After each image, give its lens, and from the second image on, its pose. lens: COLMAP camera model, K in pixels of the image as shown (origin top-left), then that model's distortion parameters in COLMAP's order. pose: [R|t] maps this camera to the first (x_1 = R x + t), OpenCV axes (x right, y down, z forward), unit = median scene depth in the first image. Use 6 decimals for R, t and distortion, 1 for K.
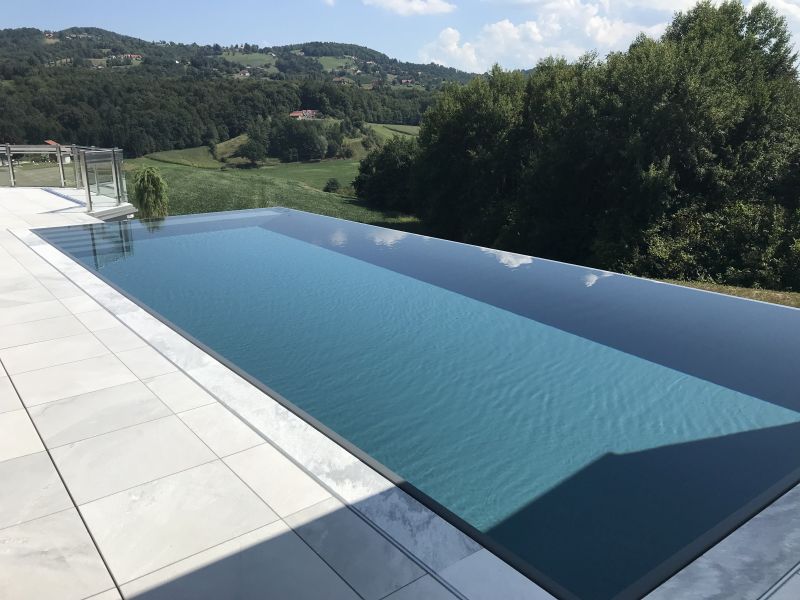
lens RADIAL K [[653.2, 0, 400.0], [0, 653.2, 300.0], [0, 0, 1]] dist [0.024155, -0.001252]
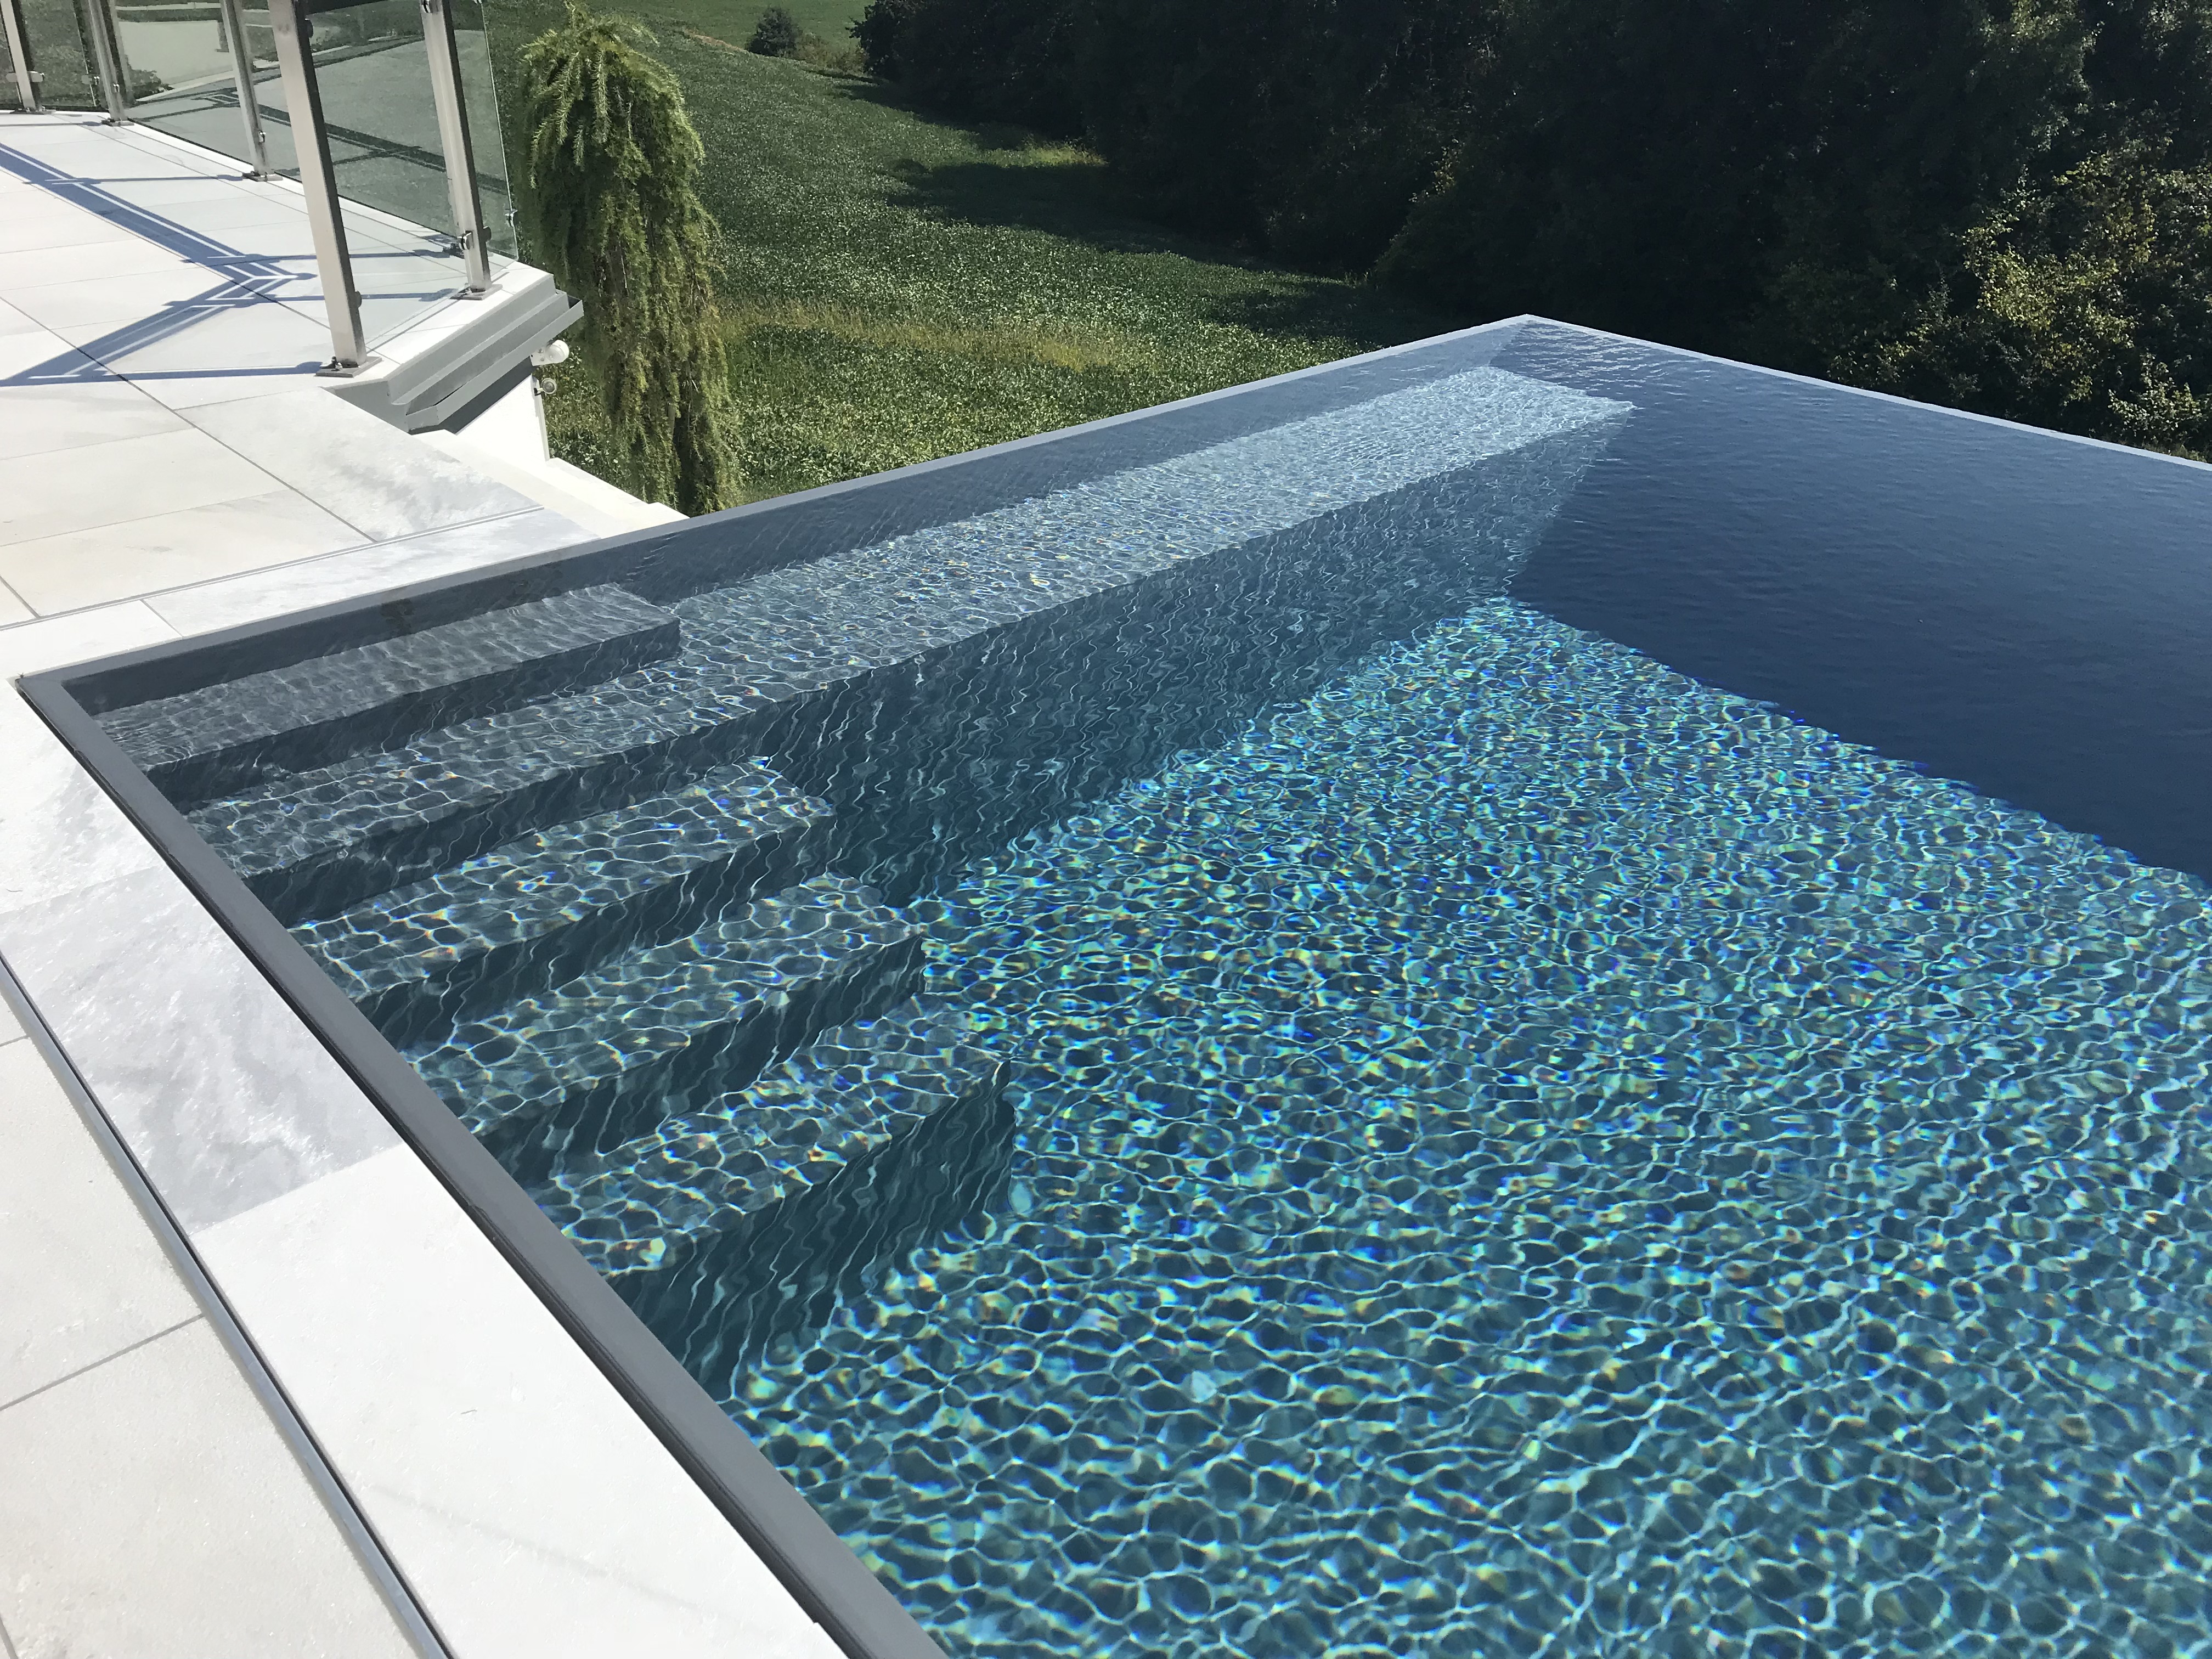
lens RADIAL K [[1806.1, 0, 1106.0], [0, 1806.1, 829.5], [0, 0, 1]] dist [0.024155, -0.001252]
pose [[0.997241, -0.013354, 0.073025, -0.085816], [-0.004344, 0.971504, 0.236984, -0.033754], [-0.074109, -0.236647, 0.968765, 0.146876]]
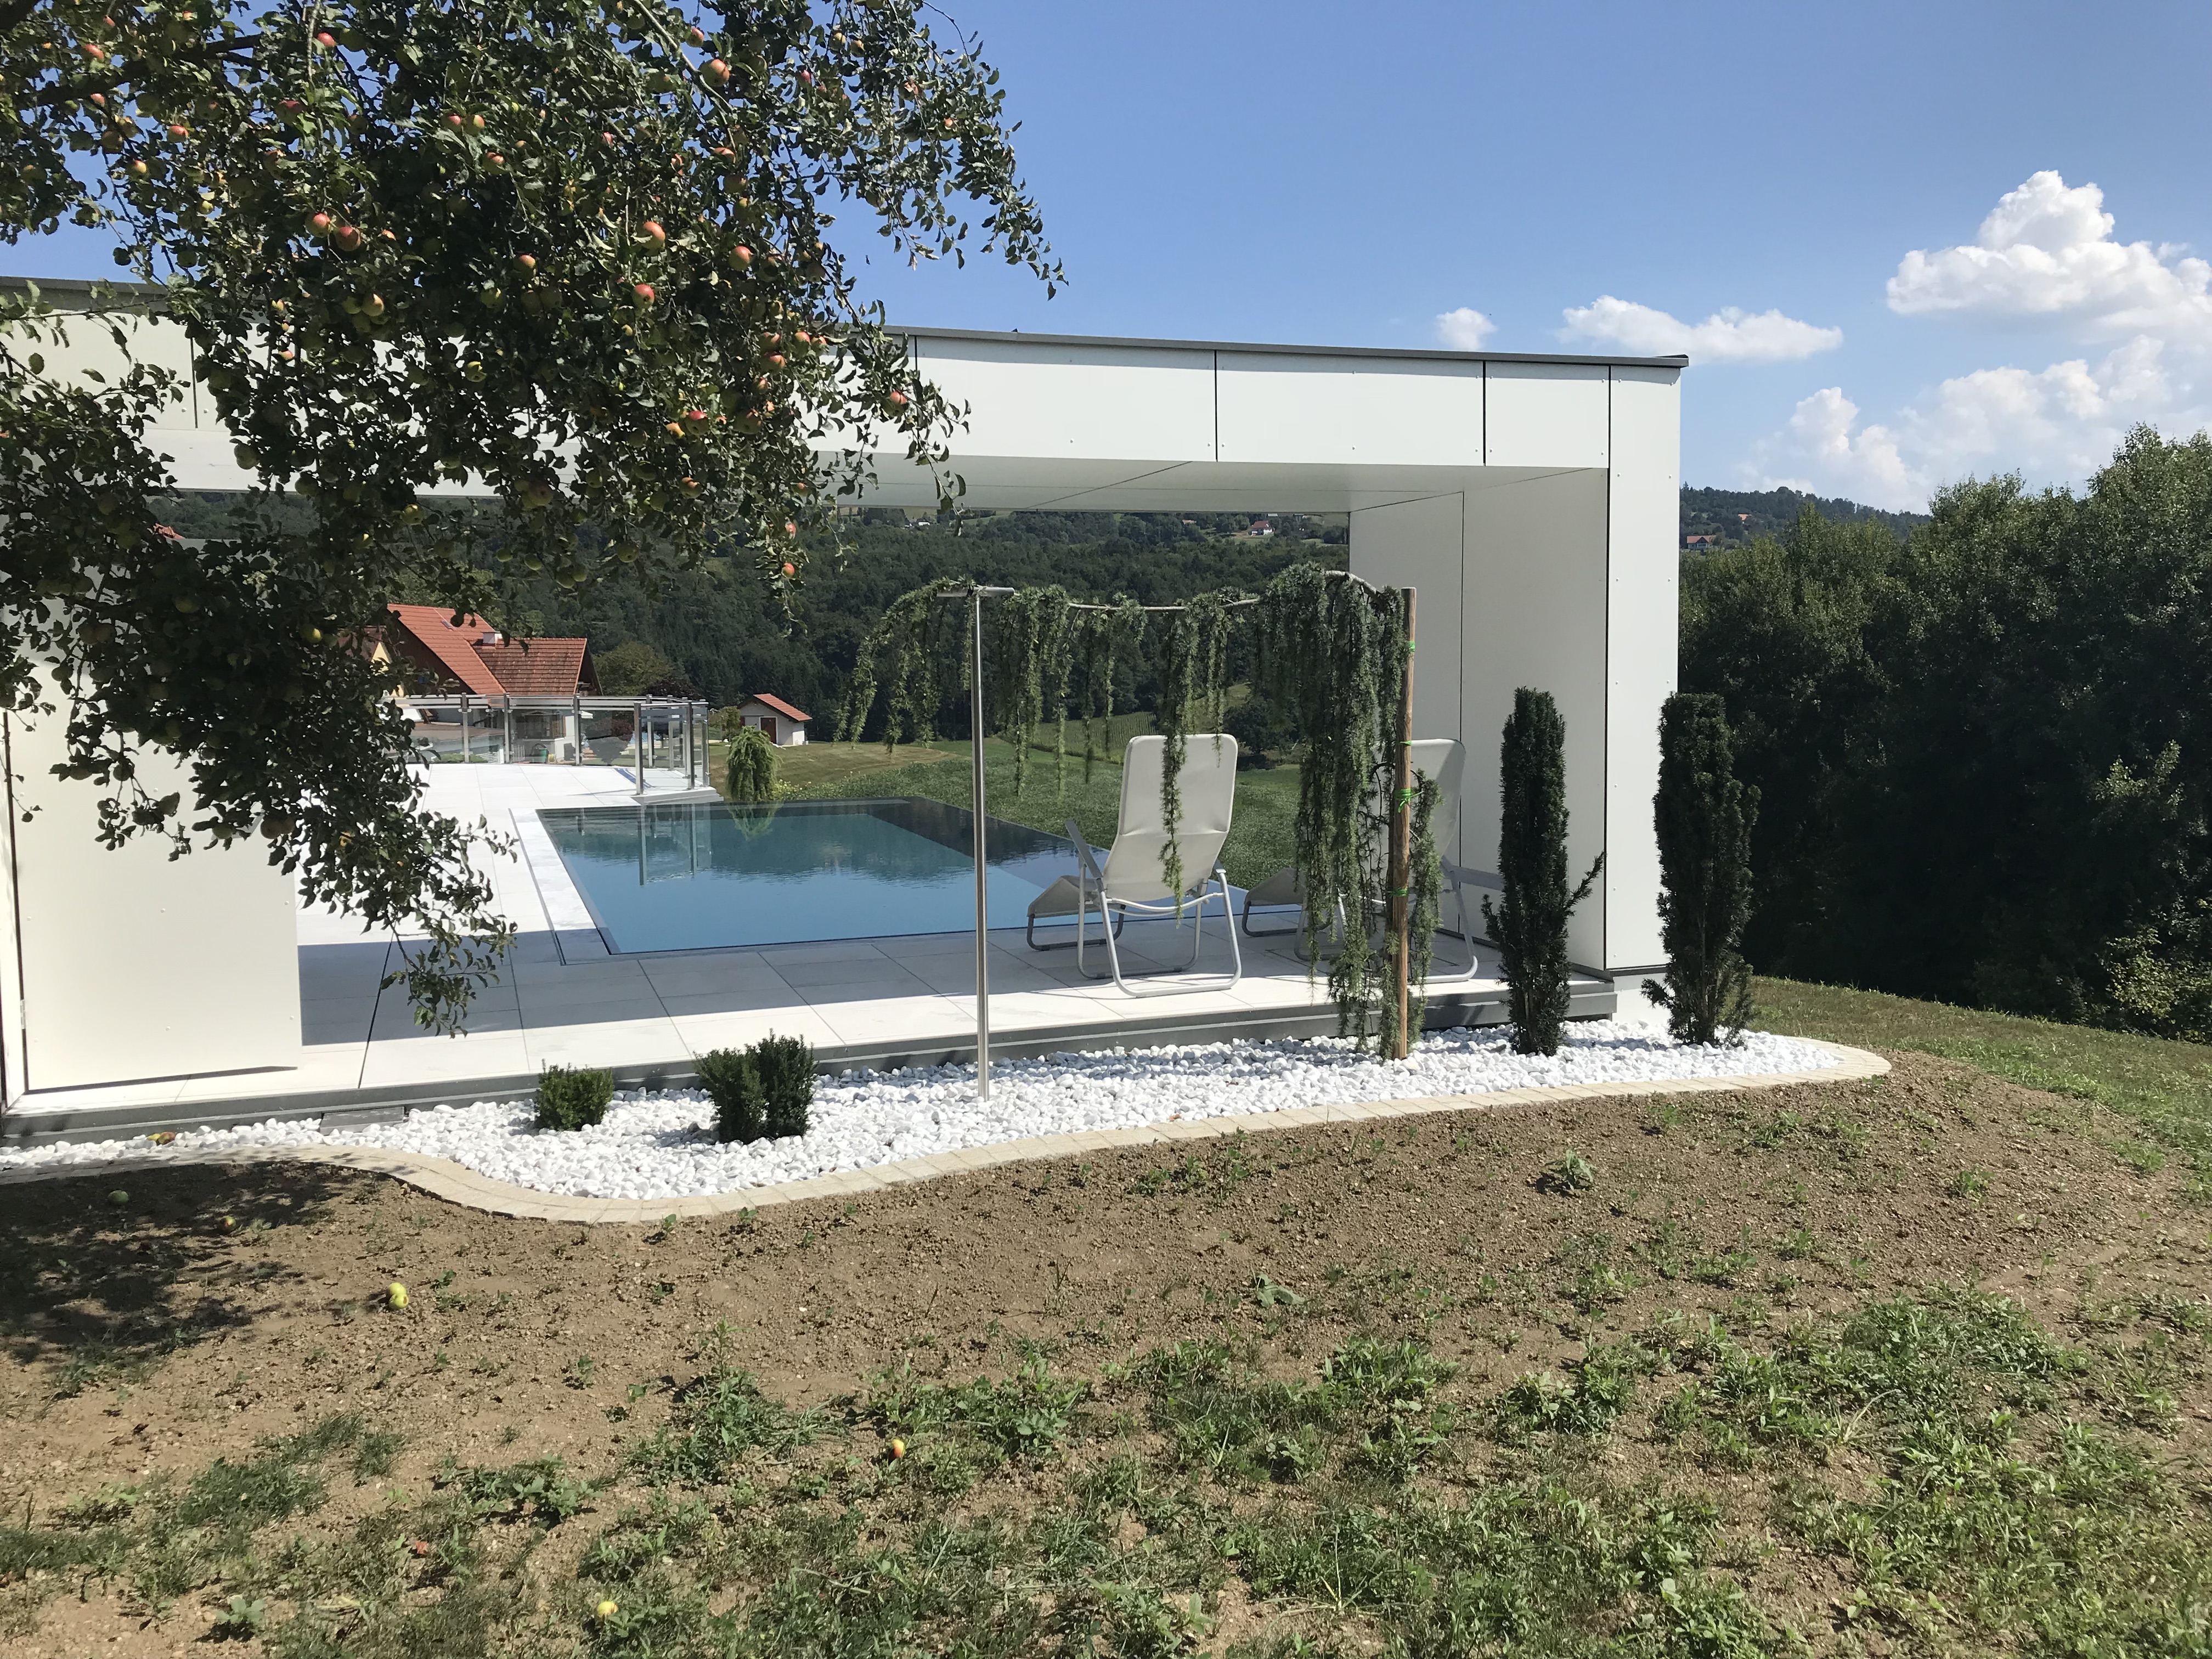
lens RADIAL K [[1815.4, 0, 1106.0], [0, 1815.4, 829.5], [0, 0, 1]] dist [0.079195, -0.001197]
pose [[0.952361, 0.031306, -0.303363, 0.146973], [-0.081453, 0.984693, -0.154092, 0.039678], [0.293895, 0.171461, 0.940333, -0.156804]]
